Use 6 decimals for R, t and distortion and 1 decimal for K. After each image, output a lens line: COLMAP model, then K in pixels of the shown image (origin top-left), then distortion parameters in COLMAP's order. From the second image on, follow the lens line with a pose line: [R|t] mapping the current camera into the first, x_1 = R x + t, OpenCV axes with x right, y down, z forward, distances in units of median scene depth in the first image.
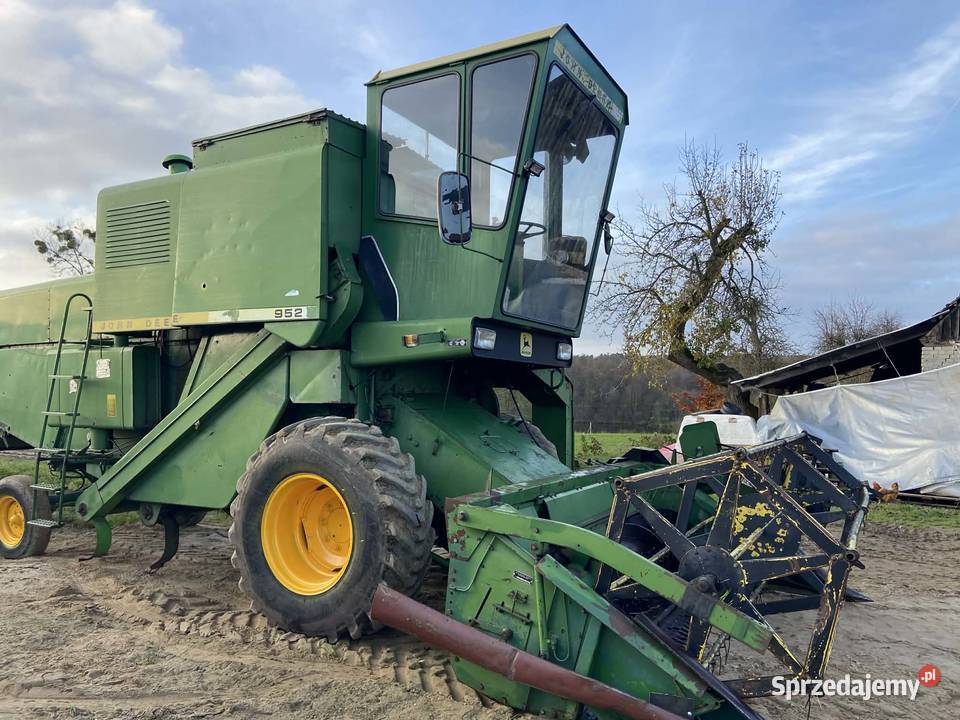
lens RADIAL K [[743.6, 0, 476.0], [0, 743.6, 362.7], [0, 0, 1]] dist [0.118290, -0.152258]
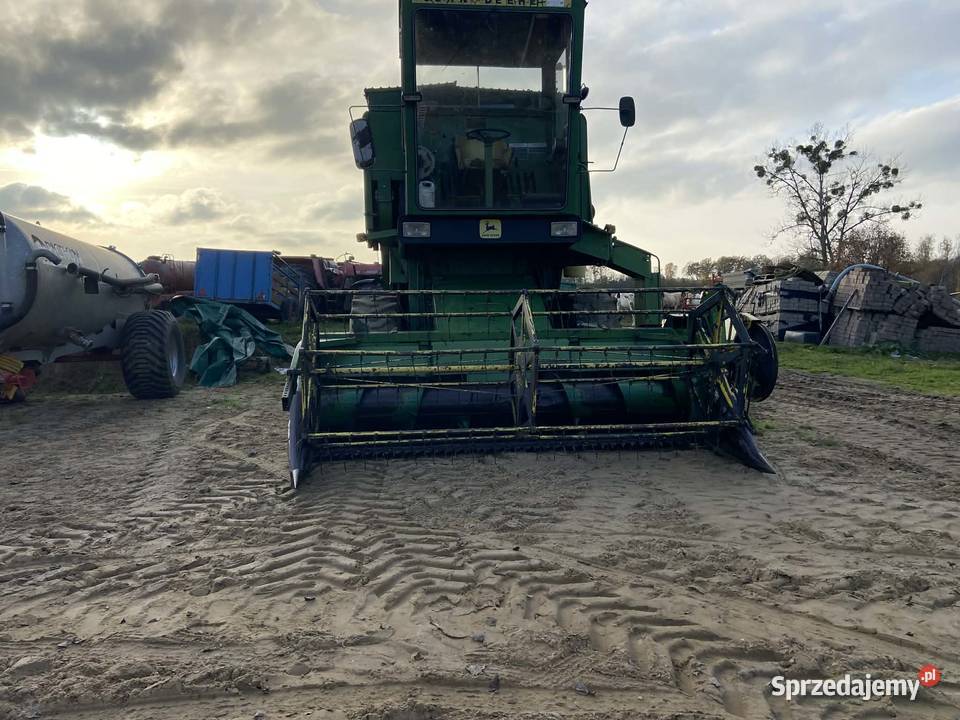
lens RADIAL K [[743.6, 0, 483.9], [0, 743.6, 361.5], [0, 0, 1]] dist [0.118290, -0.152258]
pose [[0.587153, 0.024363, -0.809110, 1.071538], [0.067258, 0.994622, 0.078756, 0.097902], [0.806677, -0.100661, 0.582357, 0.231203]]
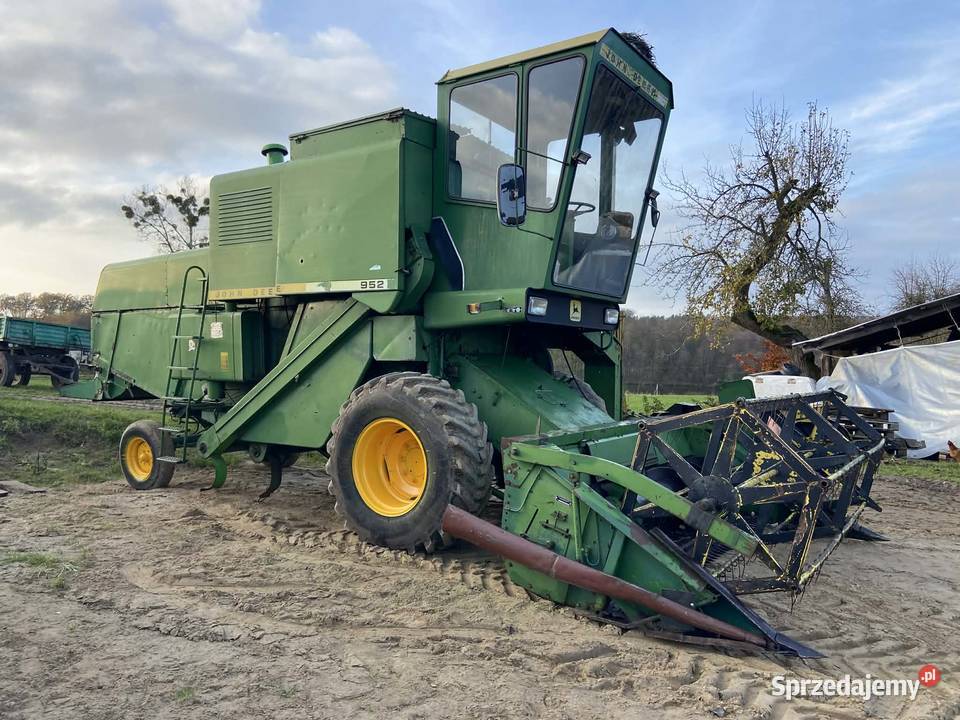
lens RADIAL K [[743.6, 0, 480.5], [0, 743.6, 365.5], [0, 0, 1]] dist [0.118290, -0.152258]
pose [[0.996429, 0.006014, -0.084216, 0.018814], [-0.001294, 0.998431, 0.055989, -0.004095], [0.084420, -0.055680, 0.994873, -0.151893]]
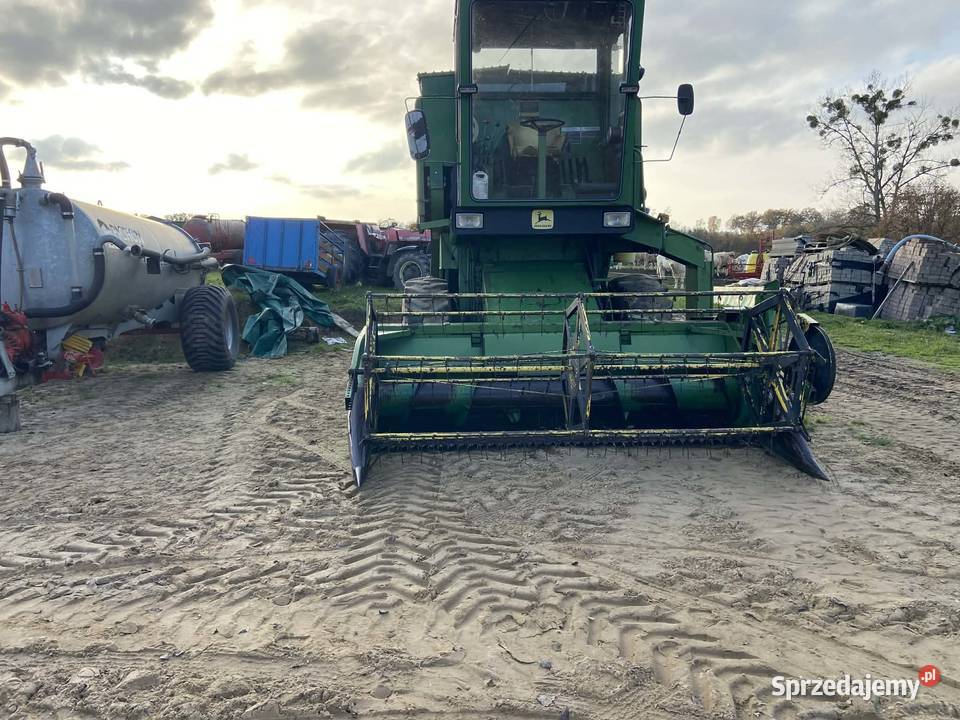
lens RADIAL K [[743.6, 0, 479.8], [0, 743.6, 360.2], [0, 0, 1]] dist [0.118290, -0.152258]
pose [[0.543265, 0.083007, -0.835448, 1.070622], [0.059427, 0.988802, 0.136887, 0.031814], [0.837456, -0.124014, 0.532249, 0.205386]]
